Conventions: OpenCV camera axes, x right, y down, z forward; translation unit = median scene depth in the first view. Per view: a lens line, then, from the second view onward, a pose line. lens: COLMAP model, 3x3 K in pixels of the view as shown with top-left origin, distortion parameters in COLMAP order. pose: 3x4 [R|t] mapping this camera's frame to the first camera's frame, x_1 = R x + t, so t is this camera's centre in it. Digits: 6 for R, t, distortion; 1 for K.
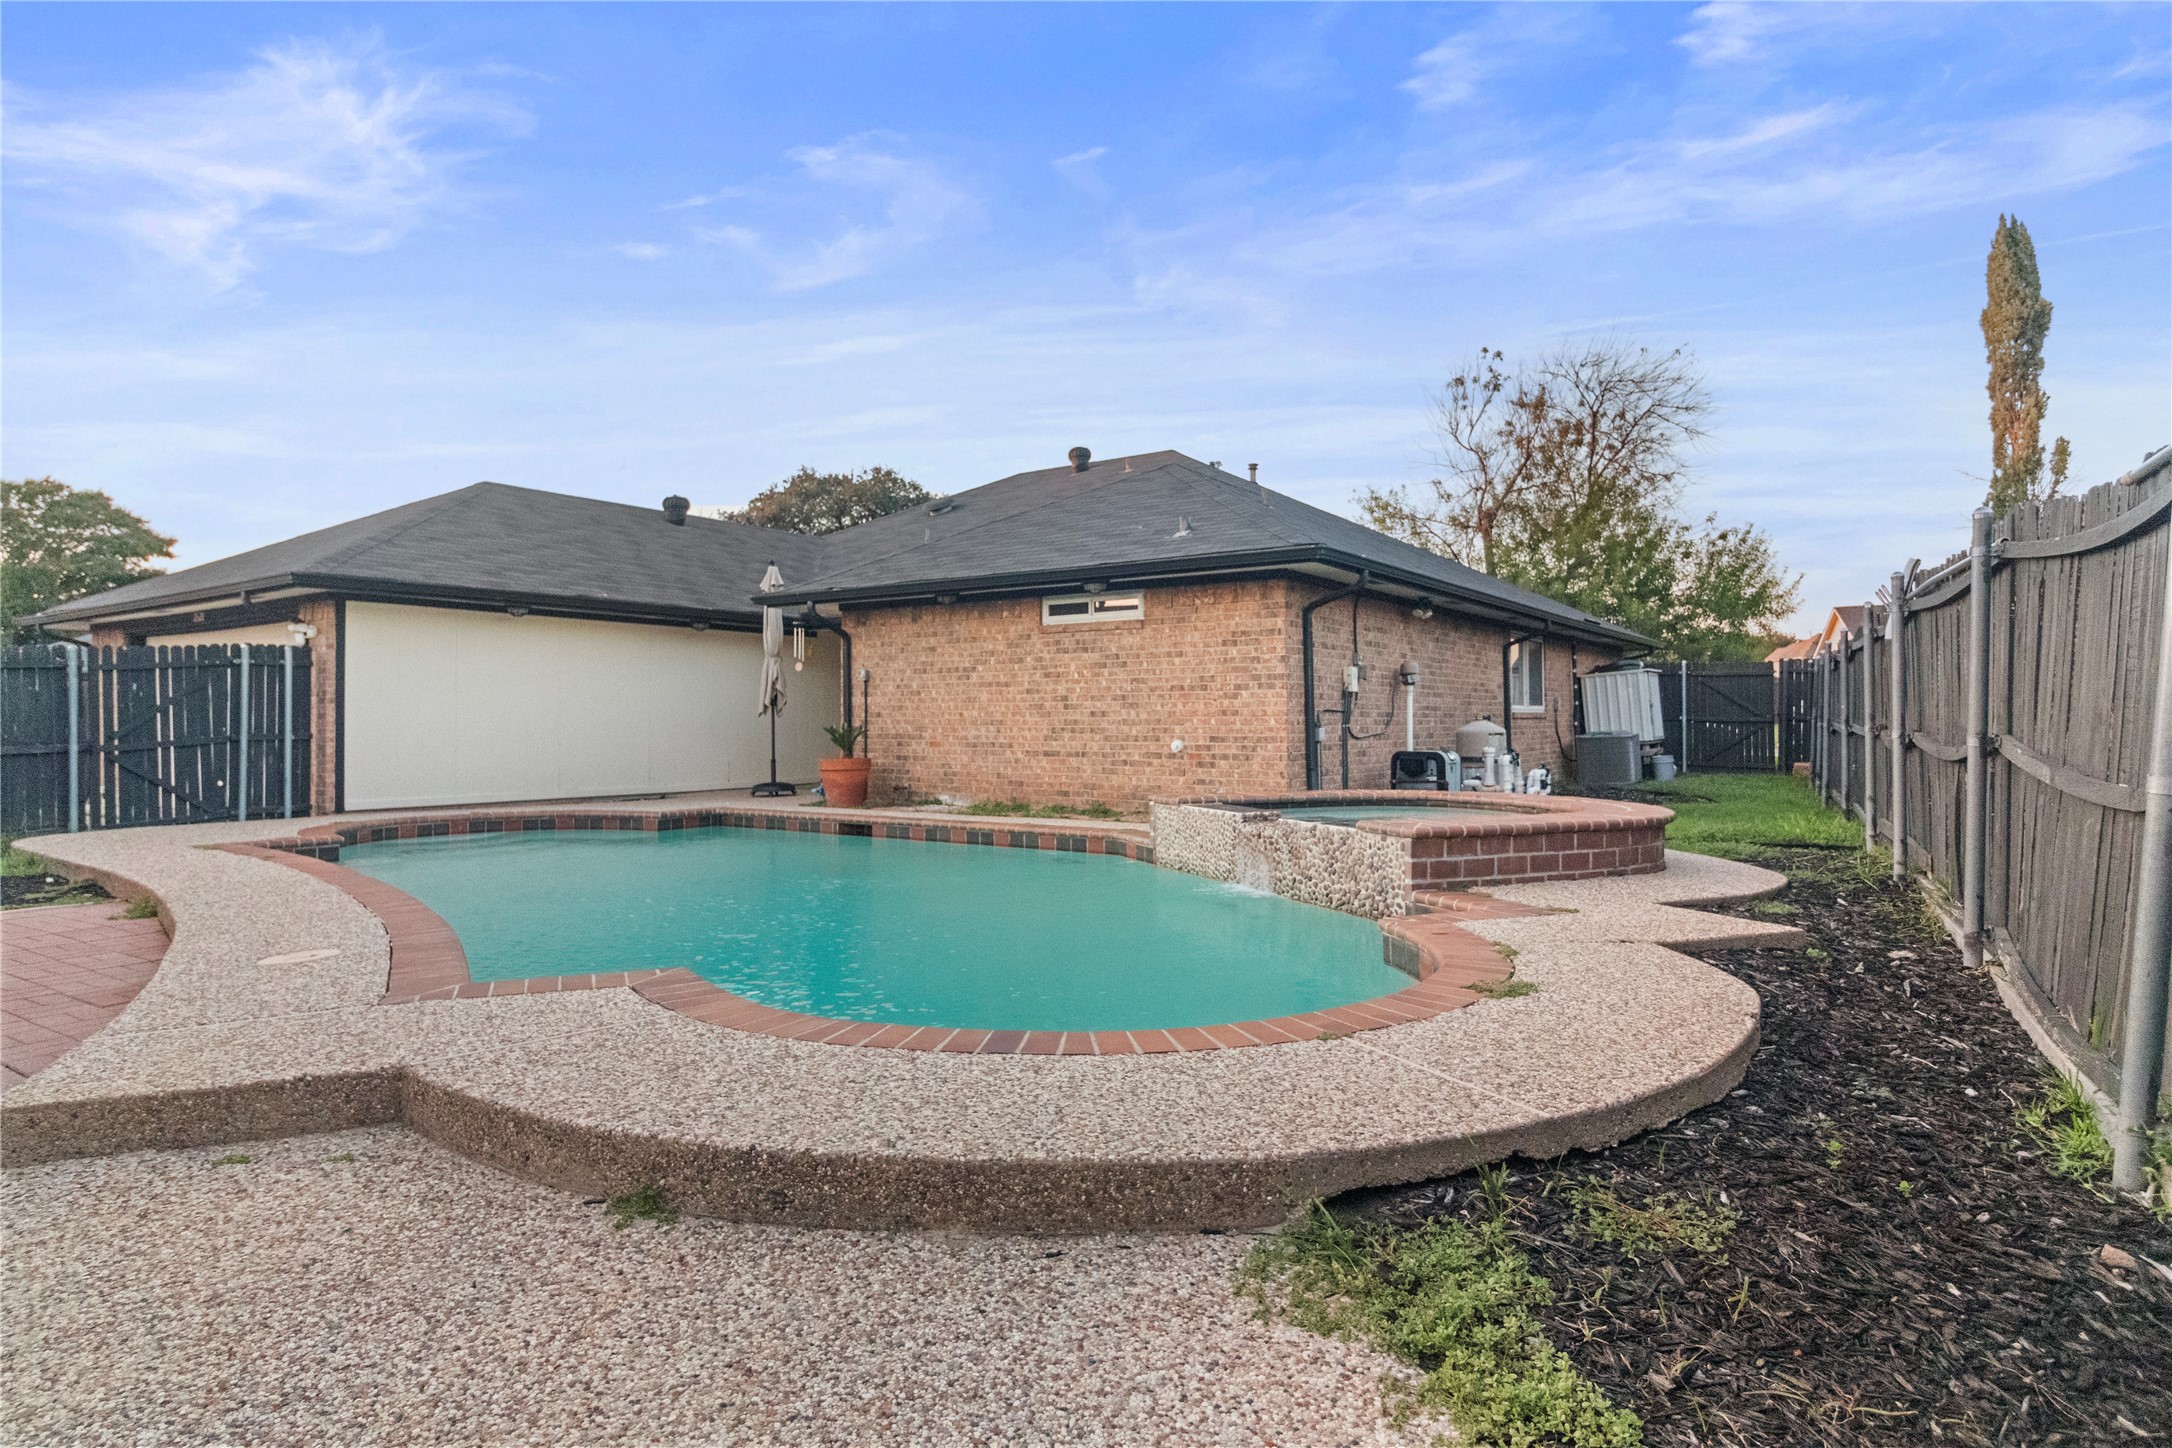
lens RADIAL K [[1218.2, 0, 1086.0], [0, 1218.2, 724.0], [0, 0, 1]] dist [-0.001224, 0.002172]
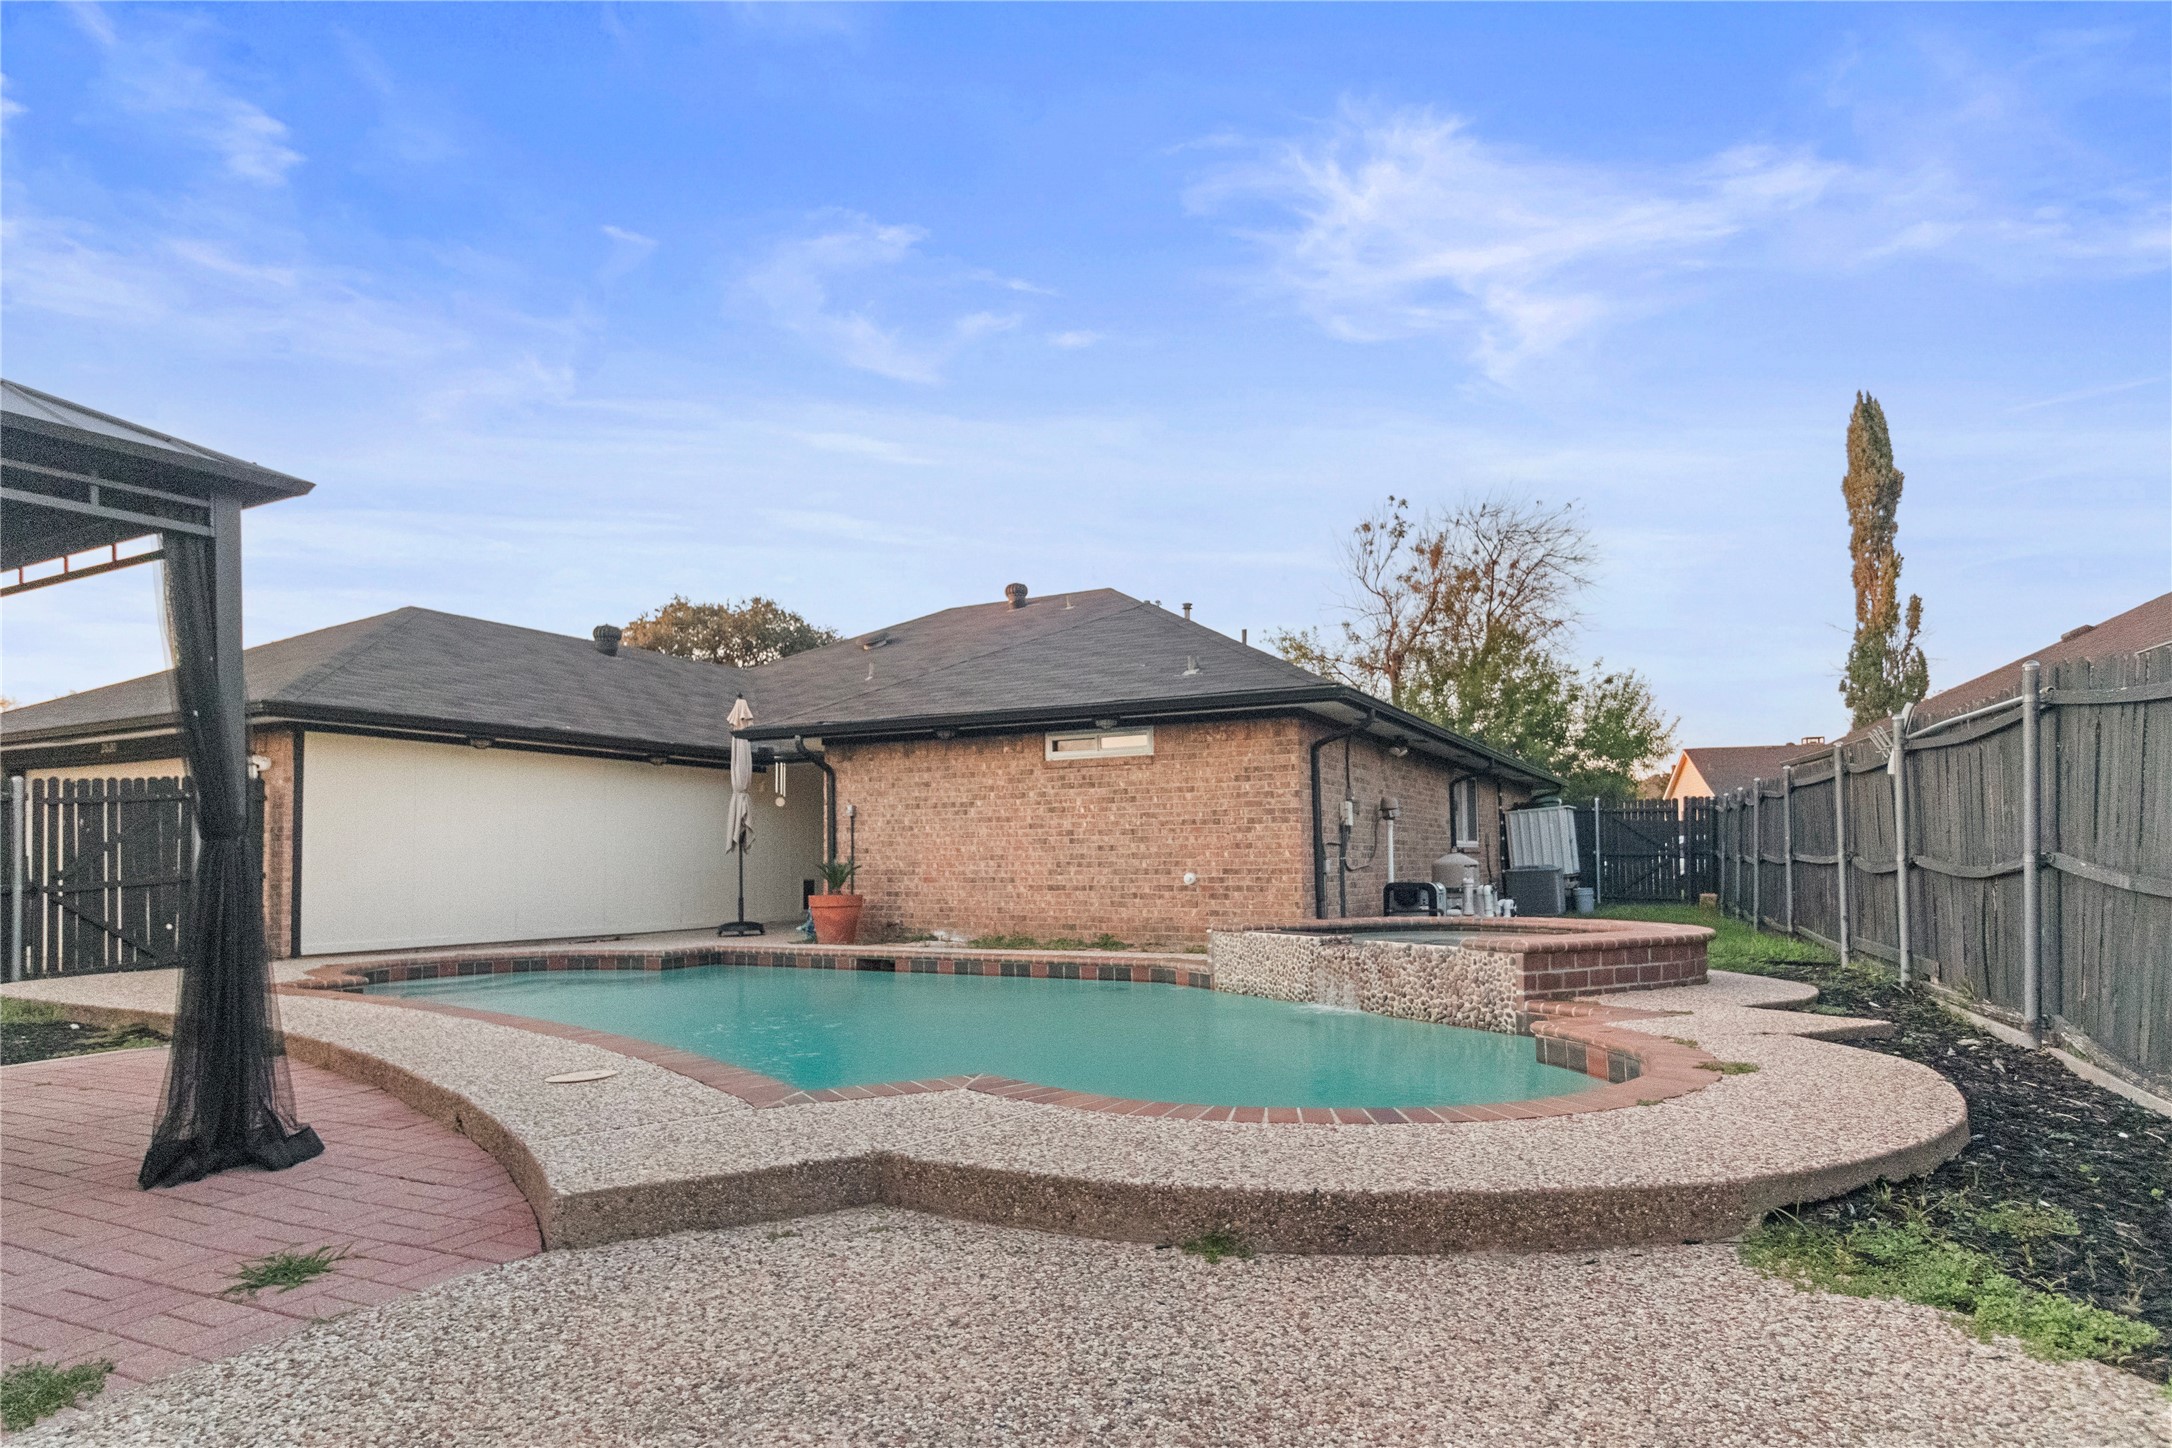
lens RADIAL K [[1263.5, 0, 1086.3], [0, 1263.5, 832.0], [0, 0, 1]] dist [-0.001120, 0.002354]
pose [[0.991801, -0.002582, 0.127768, -0.141027], [0.006100, 0.999613, -0.027156, 0.007014], [-0.127649, 0.027713, 0.991432, -0.042334]]
